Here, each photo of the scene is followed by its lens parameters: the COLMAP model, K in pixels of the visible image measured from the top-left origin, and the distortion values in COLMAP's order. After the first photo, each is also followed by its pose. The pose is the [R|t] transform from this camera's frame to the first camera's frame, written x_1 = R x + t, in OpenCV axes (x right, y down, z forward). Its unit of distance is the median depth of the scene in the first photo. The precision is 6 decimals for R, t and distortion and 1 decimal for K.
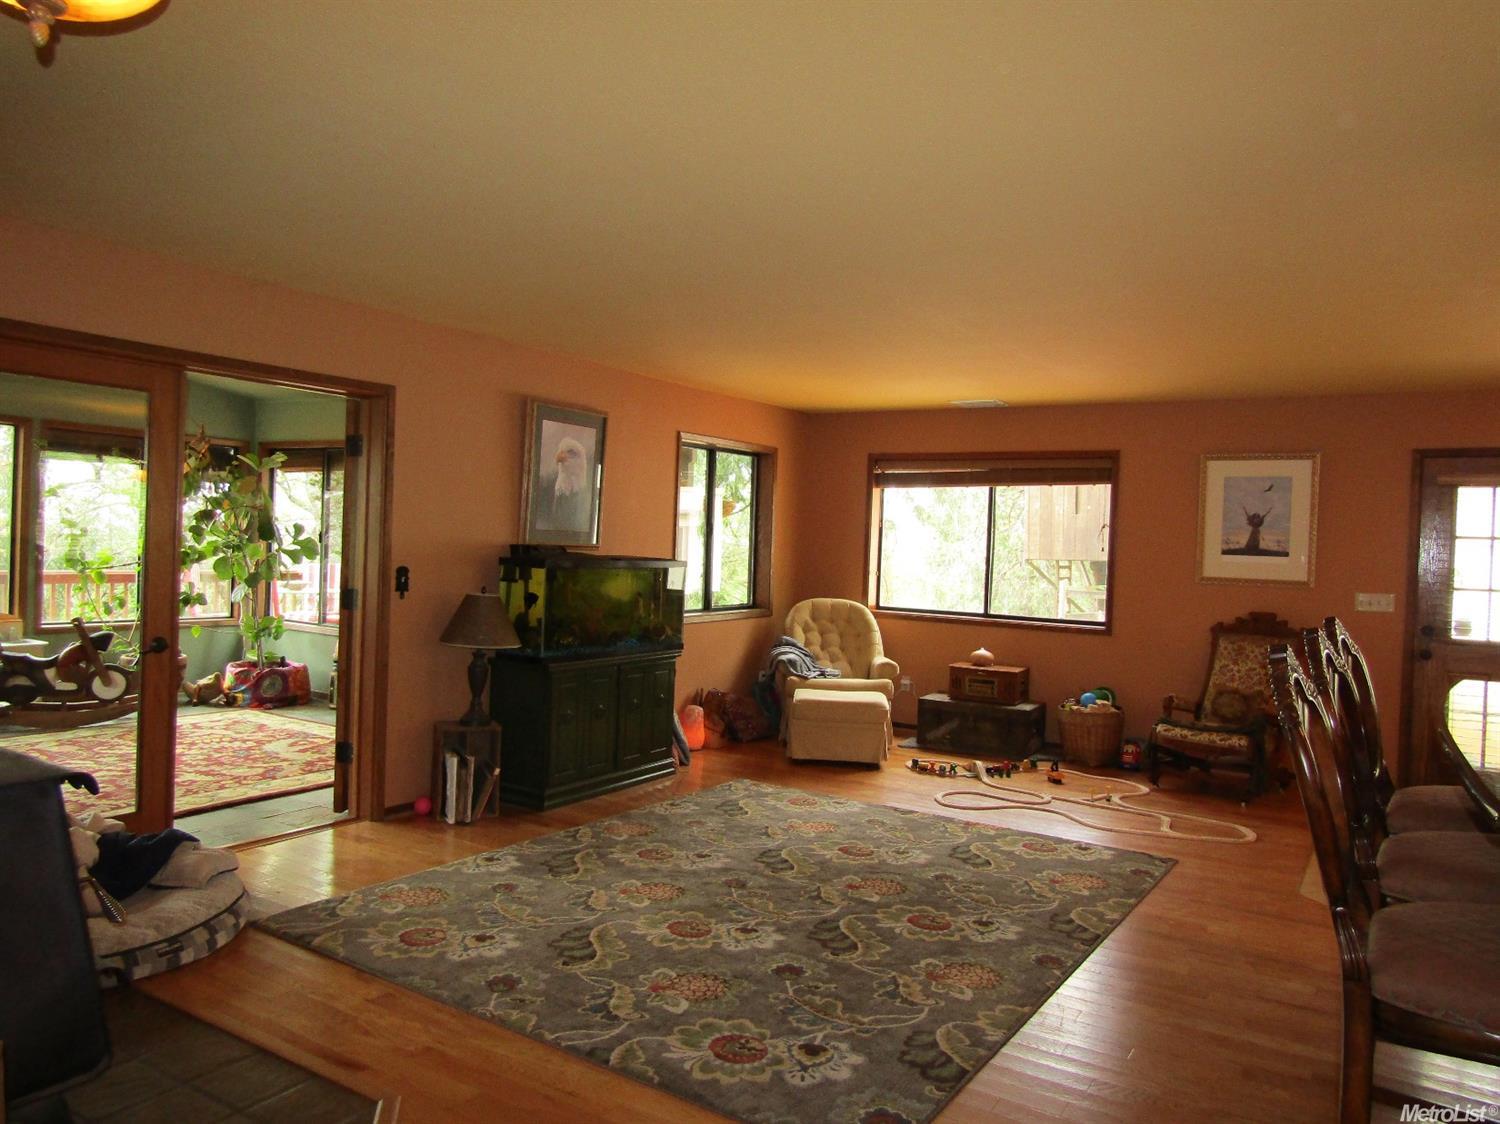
lens RADIAL K [[1066.1, 0, 757.5], [0, 1066.1, 561.5], [0, 0, 1]] dist [-0.011859, 0.000953]
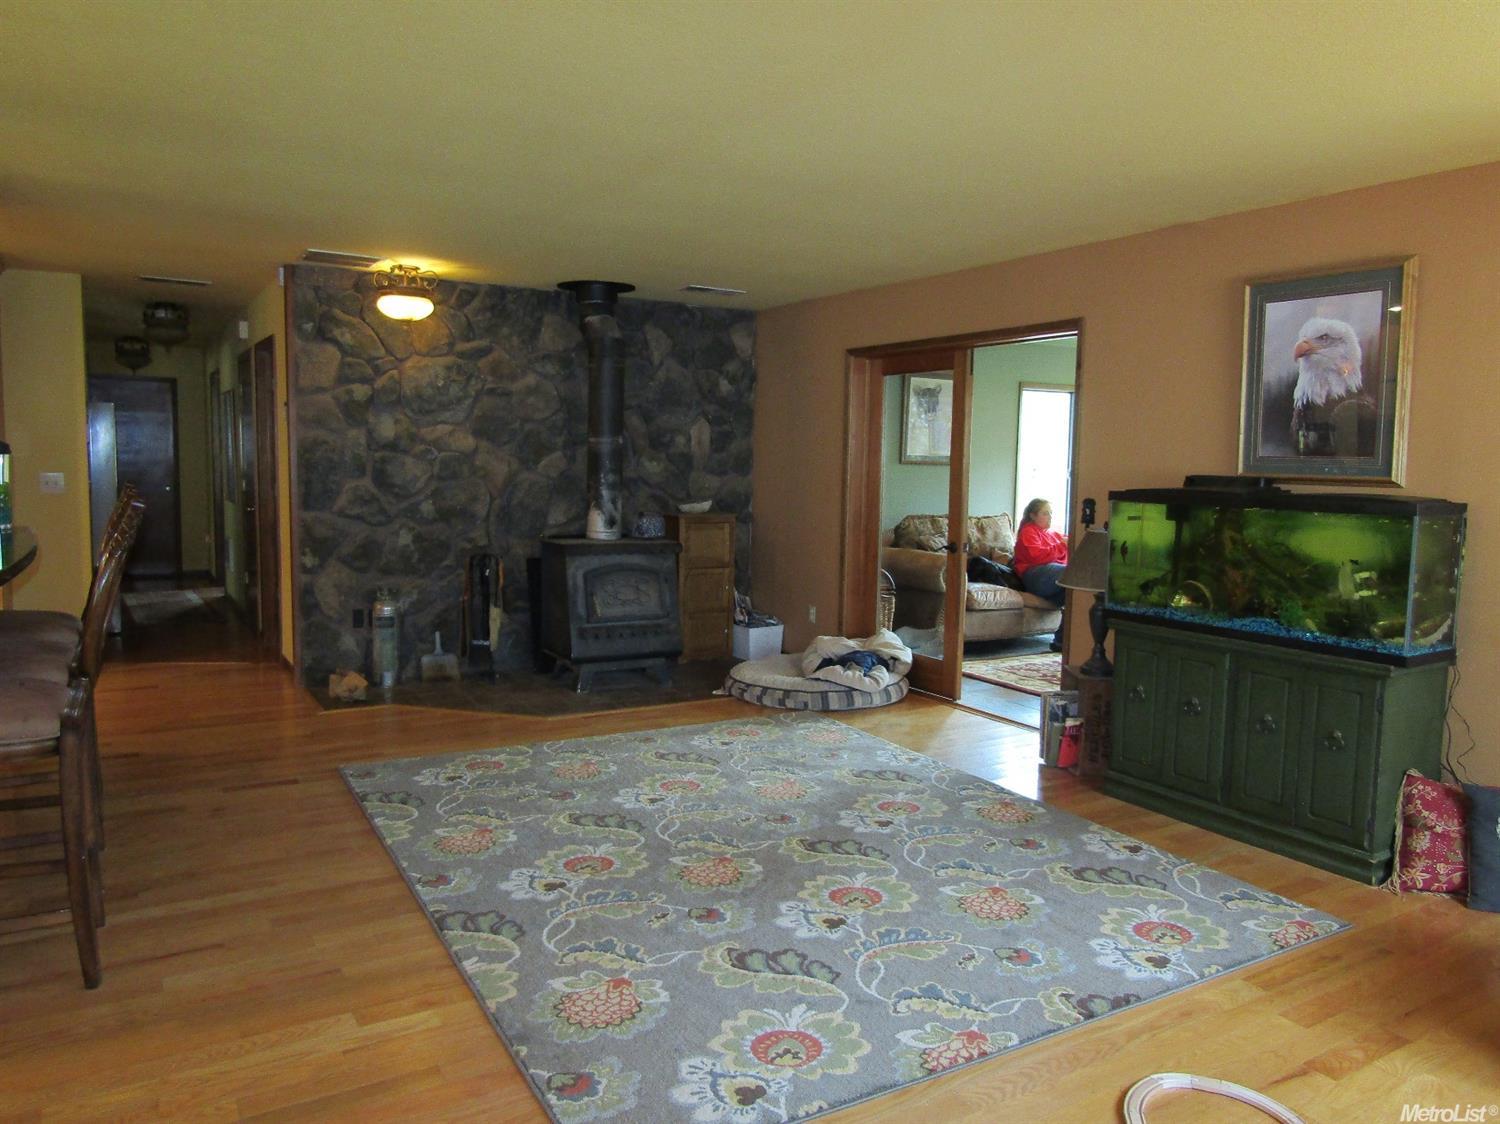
lens RADIAL K [[1066.1, 0, 757.1], [0, 1066.1, 566.8], [0, 0, 1]] dist [-0.011859, 0.000953]
pose [[-0.452349, 0.046022, -0.890653, 0.753394], [-0.048898, 0.995886, 0.076294, 0.008235], [0.890500, 0.078063, -0.448237, 1.277851]]
